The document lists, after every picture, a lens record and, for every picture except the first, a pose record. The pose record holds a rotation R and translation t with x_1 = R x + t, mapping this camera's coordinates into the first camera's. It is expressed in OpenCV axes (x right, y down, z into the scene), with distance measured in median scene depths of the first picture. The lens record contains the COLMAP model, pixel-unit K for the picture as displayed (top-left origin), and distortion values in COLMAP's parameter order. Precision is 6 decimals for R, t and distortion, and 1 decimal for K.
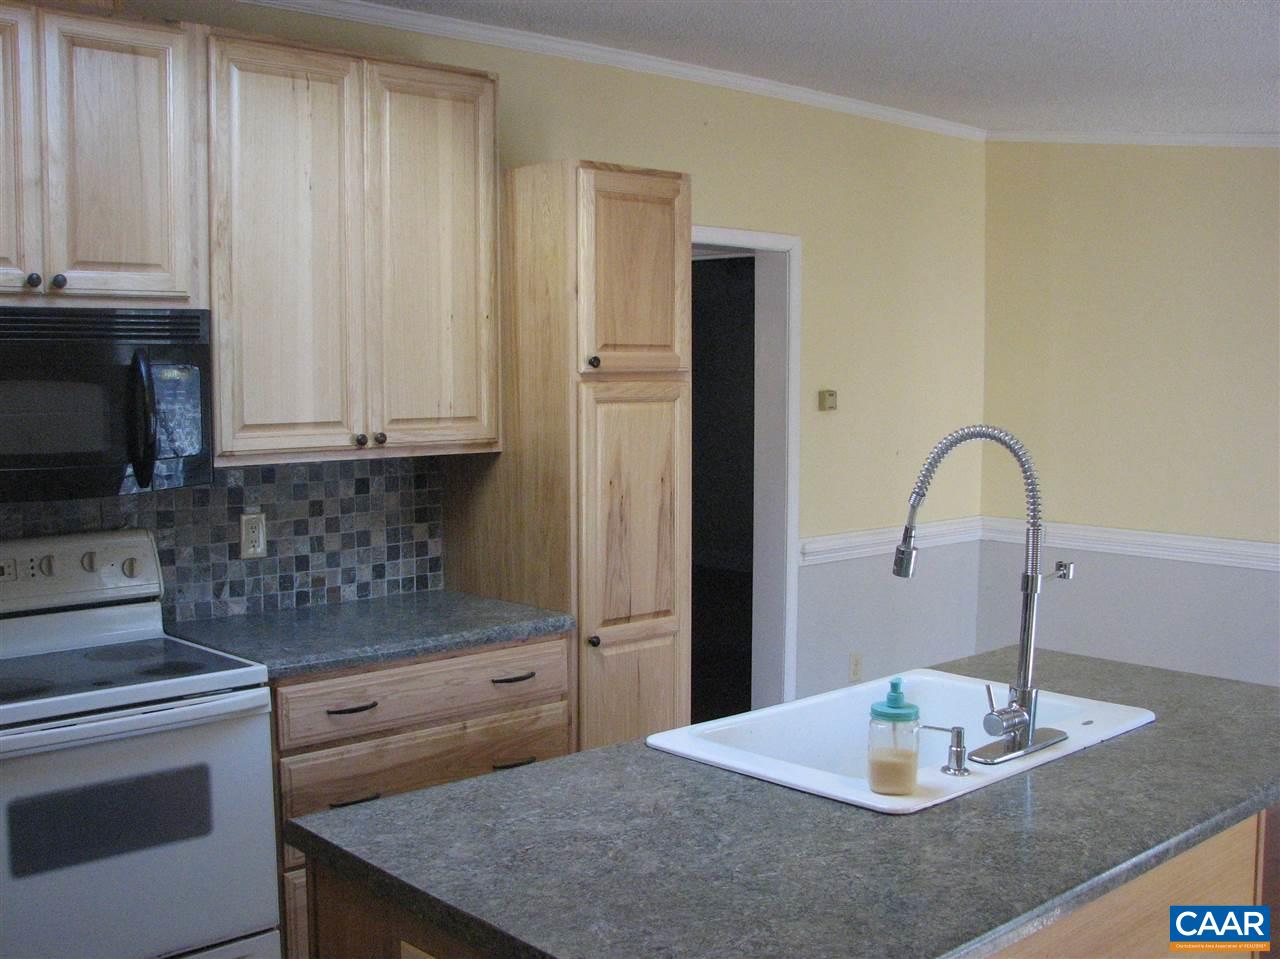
lens RADIAL K [[1381.1, 0, 611.7], [0, 1381.1, 482.9], [0, 0, 1]] dist [-0.206512, 0.281581]
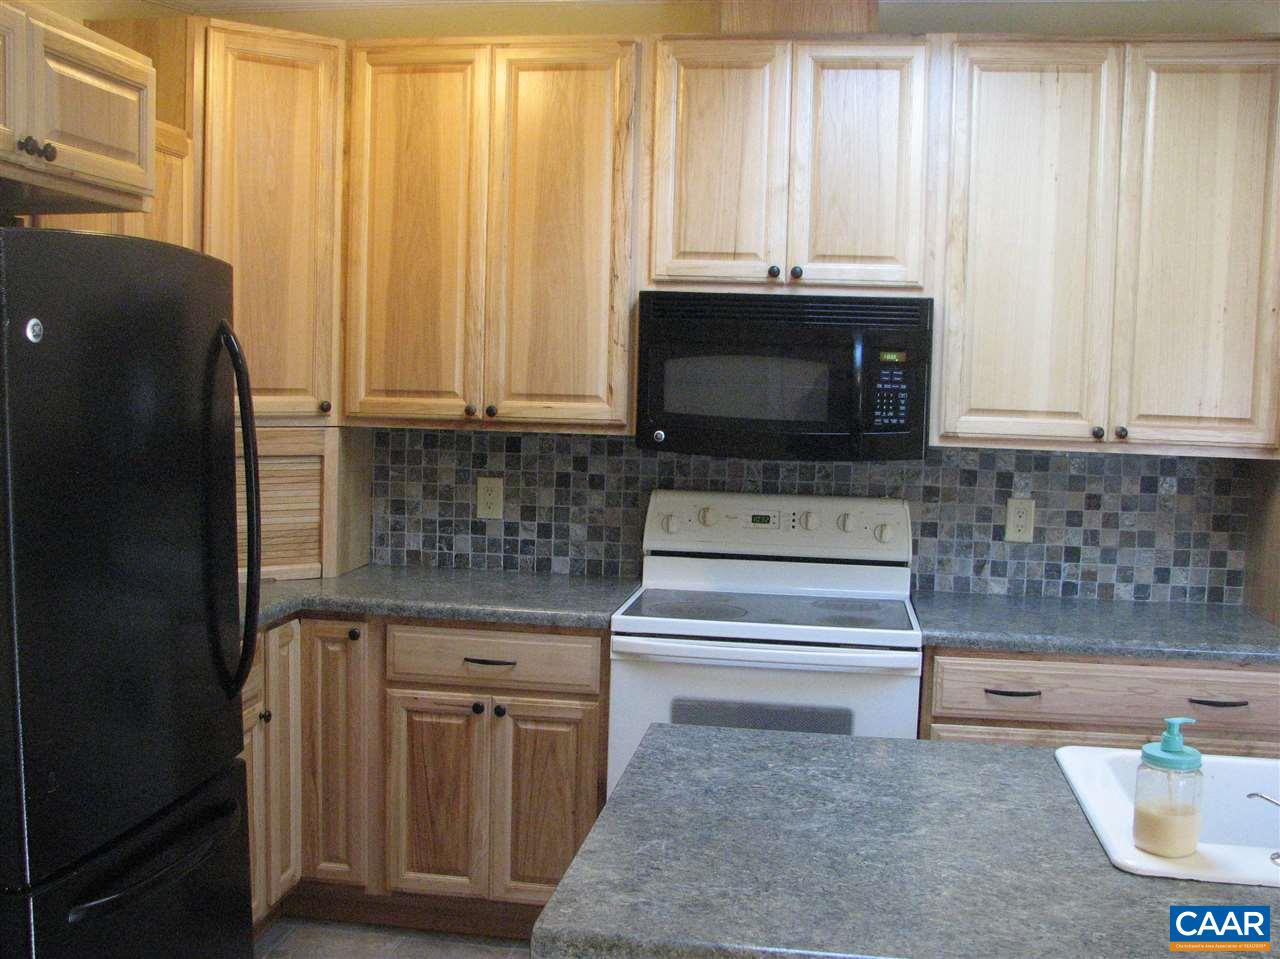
lens RADIAL K [[1381.1, 0, 611.7], [0, 1381.1, 482.9], [0, 0, 1]] dist [-0.206512, 0.281581]
pose [[0.621587, 0.087226, -0.778474, 0.348337], [-0.092938, 0.994974, 0.037276, 0.000988], [0.777813, 0.049179, 0.626569, 0.117717]]
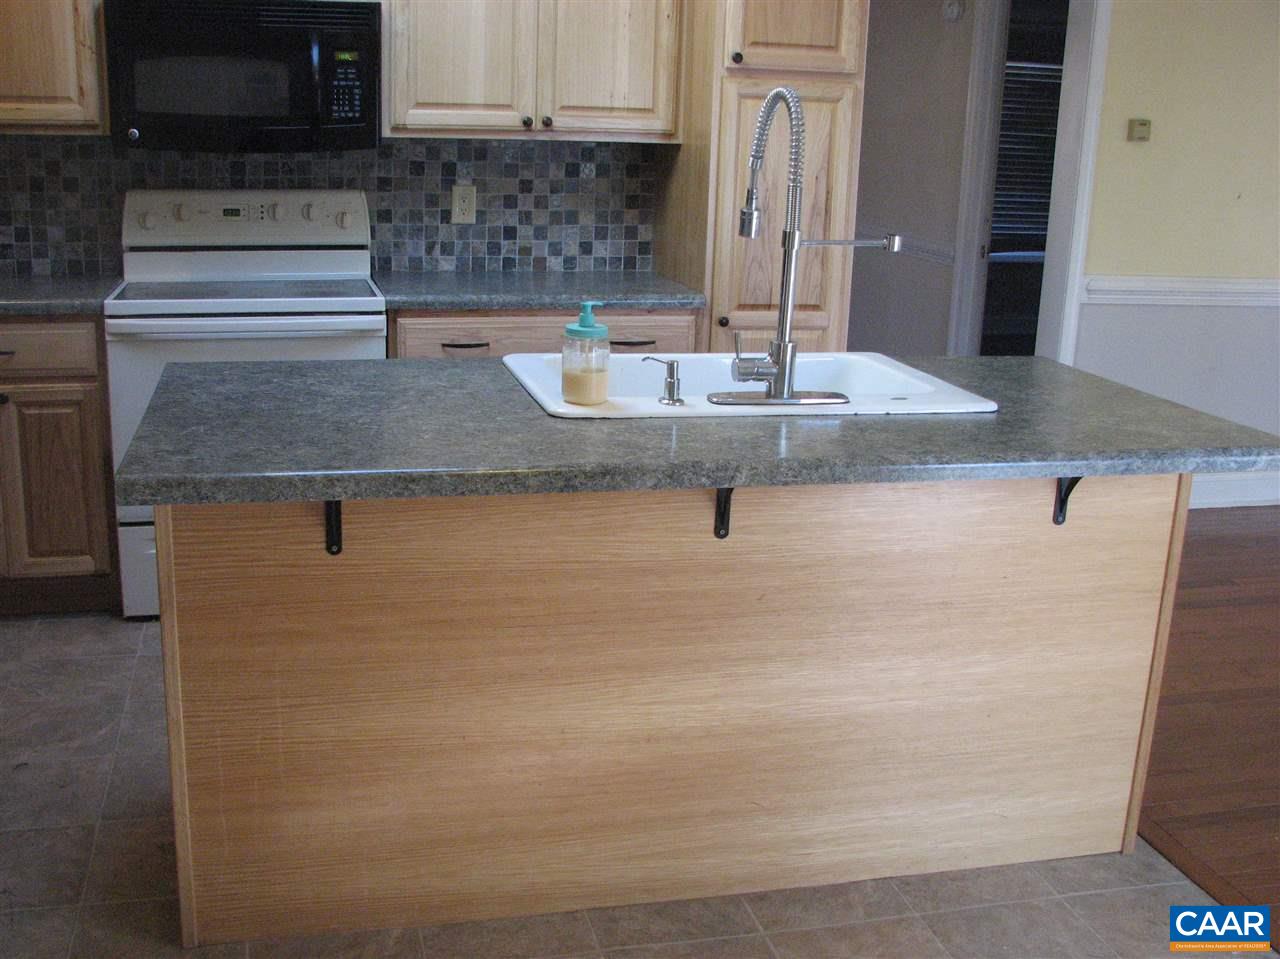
lens RADIAL K [[1381.1, 0, 611.7], [0, 1381.1, 482.9], [0, 0, 1]] dist [-0.206512, 0.281581]
pose [[0.878021, 0.152773, -0.453584, 0.426415], [-0.072318, 0.979155, 0.189803, 0.041508], [0.473126, -0.133849, 0.870768, 0.004808]]
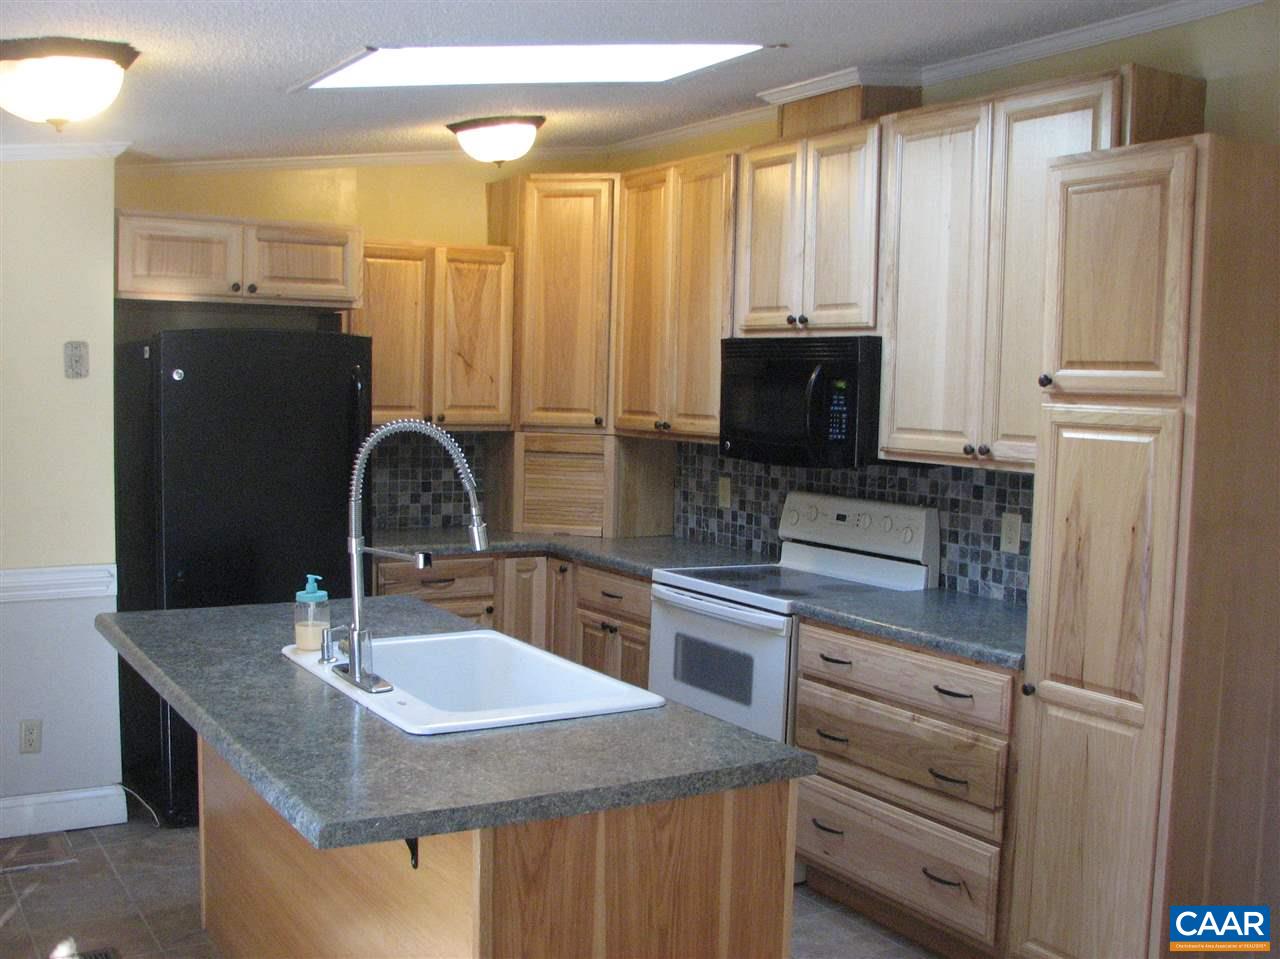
lens RADIAL K [[1381.1, 0, 611.7], [0, 1381.1, 482.9], [0, 0, 1]] dist [-0.206512, 0.281581]
pose [[-0.198870, 0.073506, -0.977265, 0.918518], [-0.102500, 0.990154, 0.095334, -0.077514], [0.974651, 0.119129, -0.189377, 0.903357]]
